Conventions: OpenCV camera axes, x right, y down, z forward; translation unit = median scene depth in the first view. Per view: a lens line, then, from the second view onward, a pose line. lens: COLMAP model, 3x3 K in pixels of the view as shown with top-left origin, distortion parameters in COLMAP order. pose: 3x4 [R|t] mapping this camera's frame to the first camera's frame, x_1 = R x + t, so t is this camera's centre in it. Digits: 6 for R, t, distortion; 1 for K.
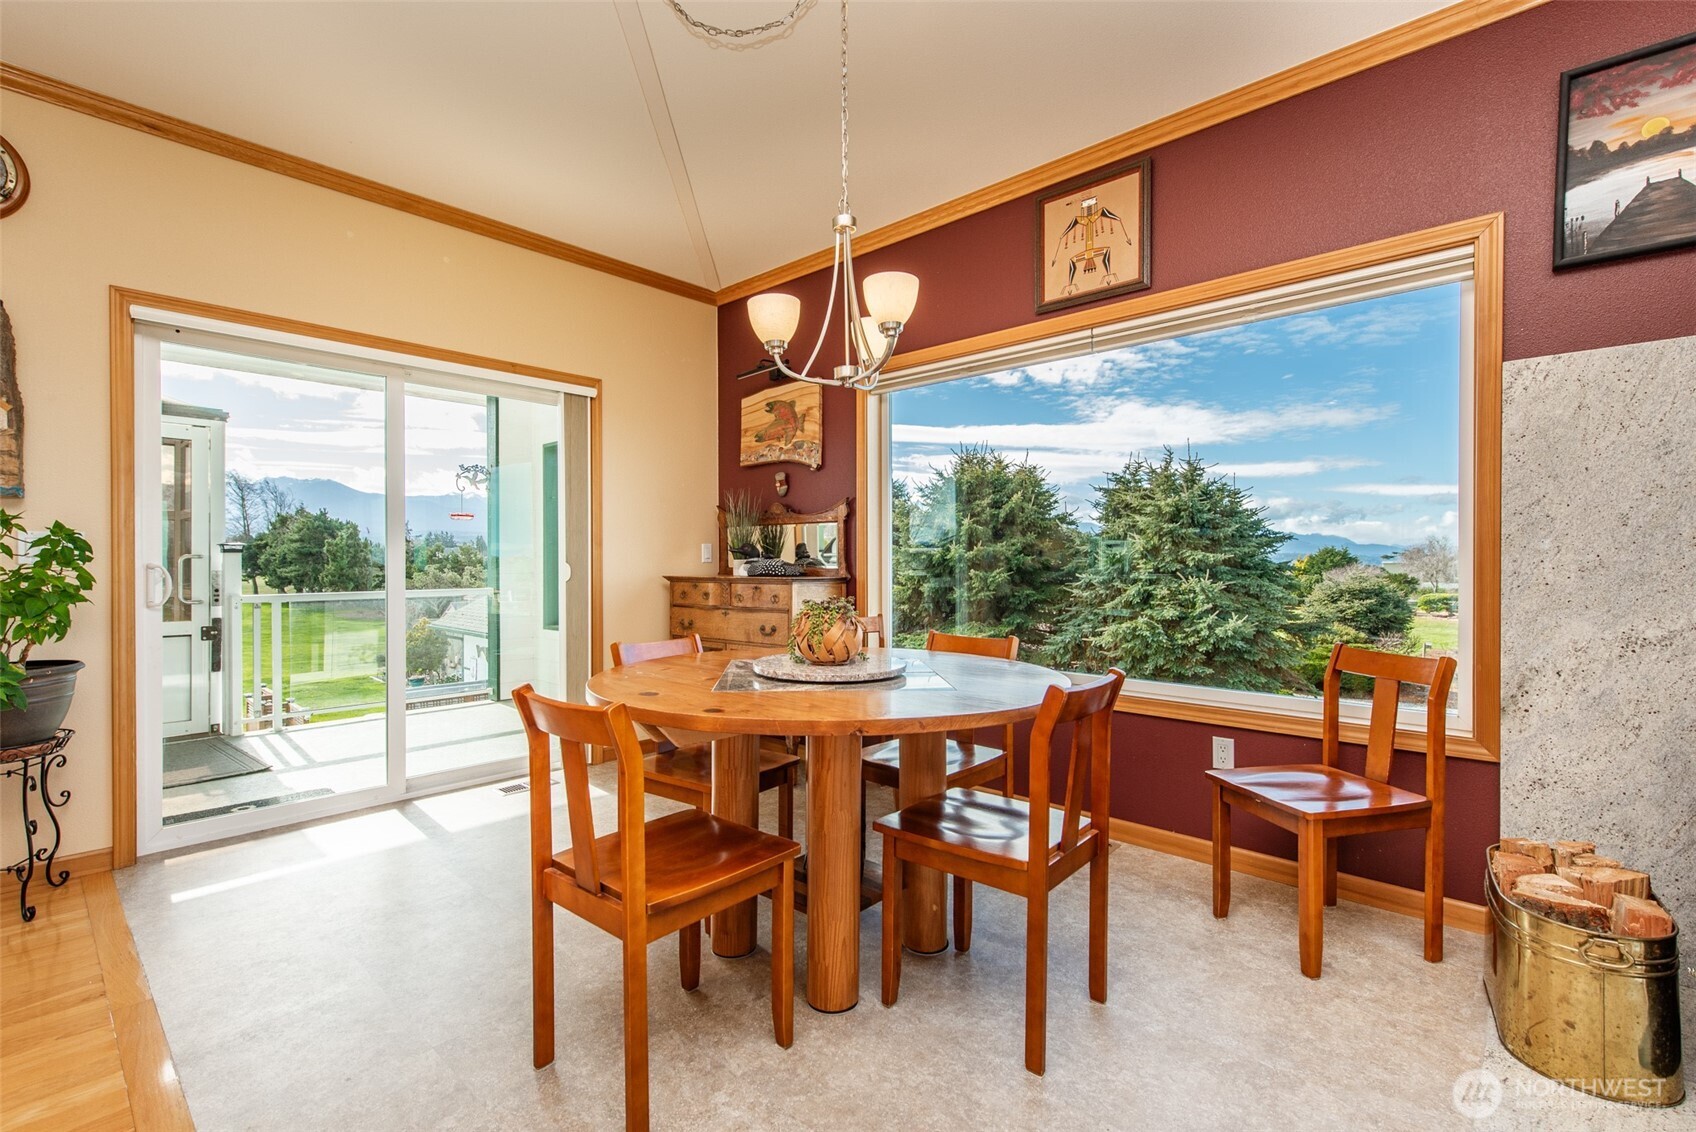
lens RADIAL K [[766.7, 0, 842.6], [0, 766.7, 566.3], [0, 0, 1]] dist [0.005203, -0.000391]
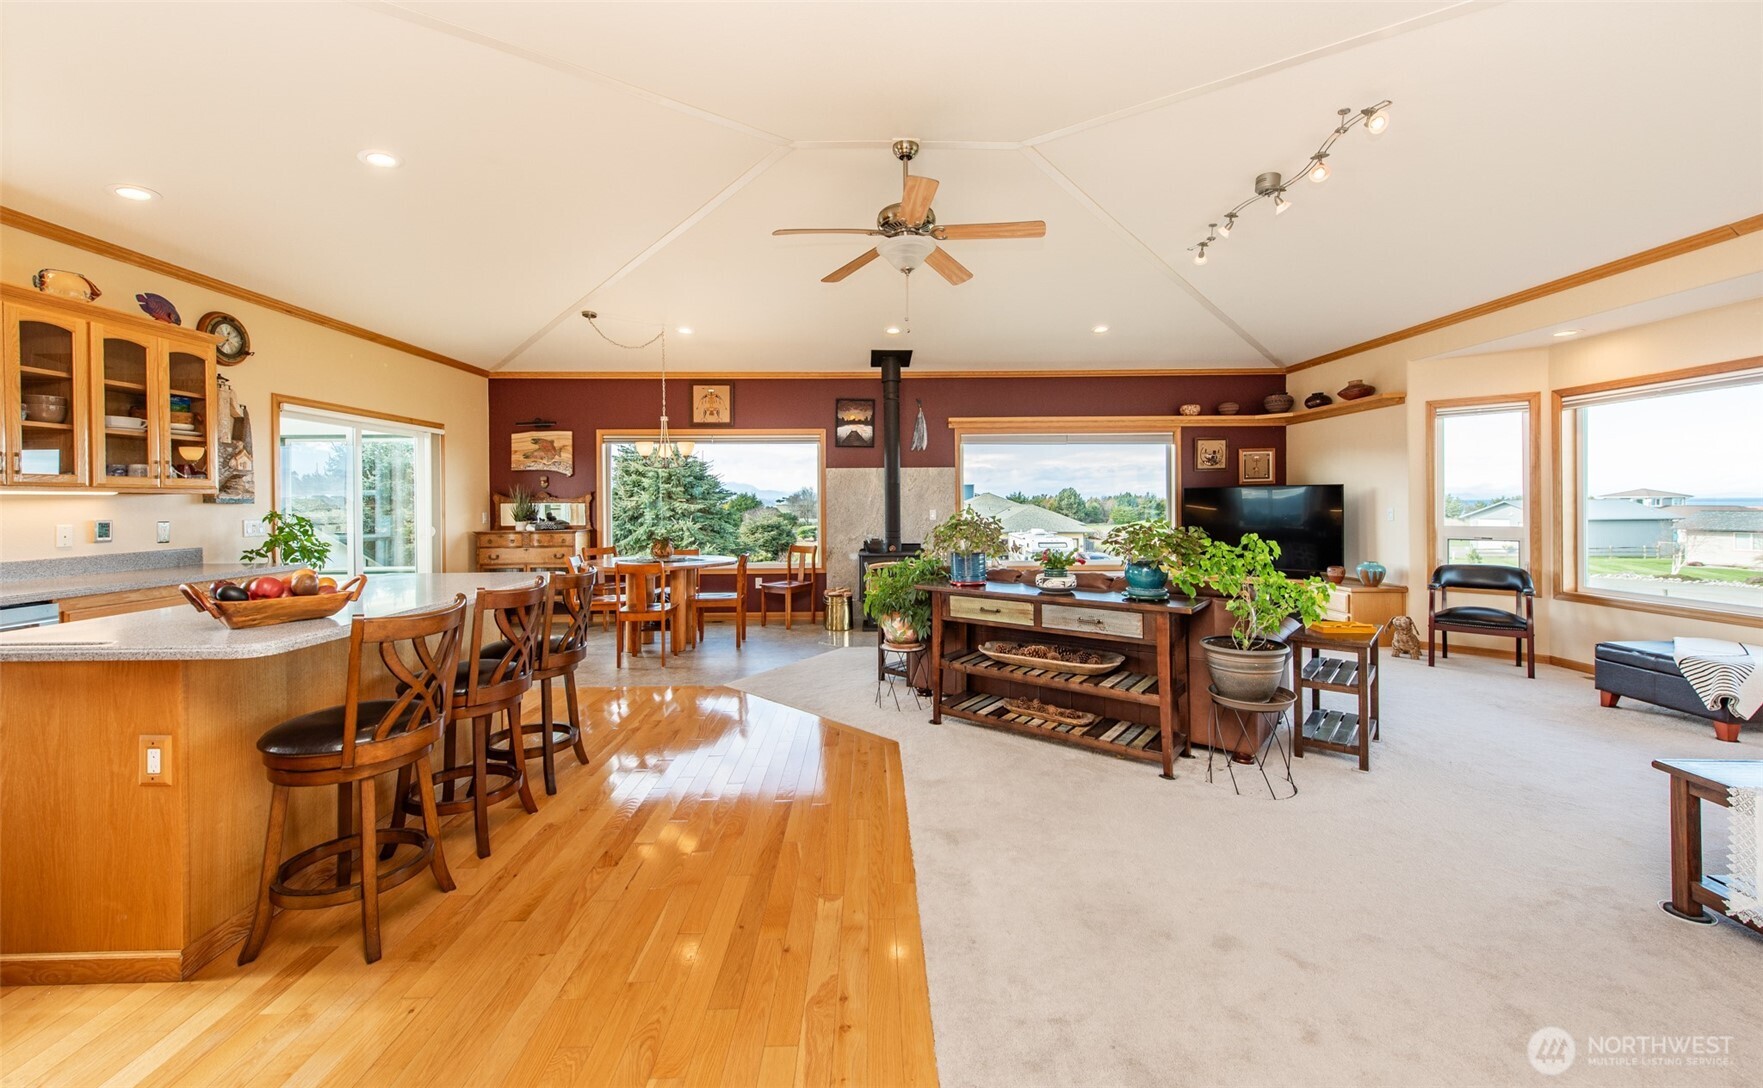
lens RADIAL K [[719.6, 0, 877.0], [0, 719.6, 504.7], [0, 0, 1]] dist [0.000819, 0.000068]
pose [[0.727482, -0.008334, 0.686076, -0.705952], [0.010836, 0.999941, 0.000656, -0.041966], [-0.686041, 0.006957, 0.727530, -0.886199]]
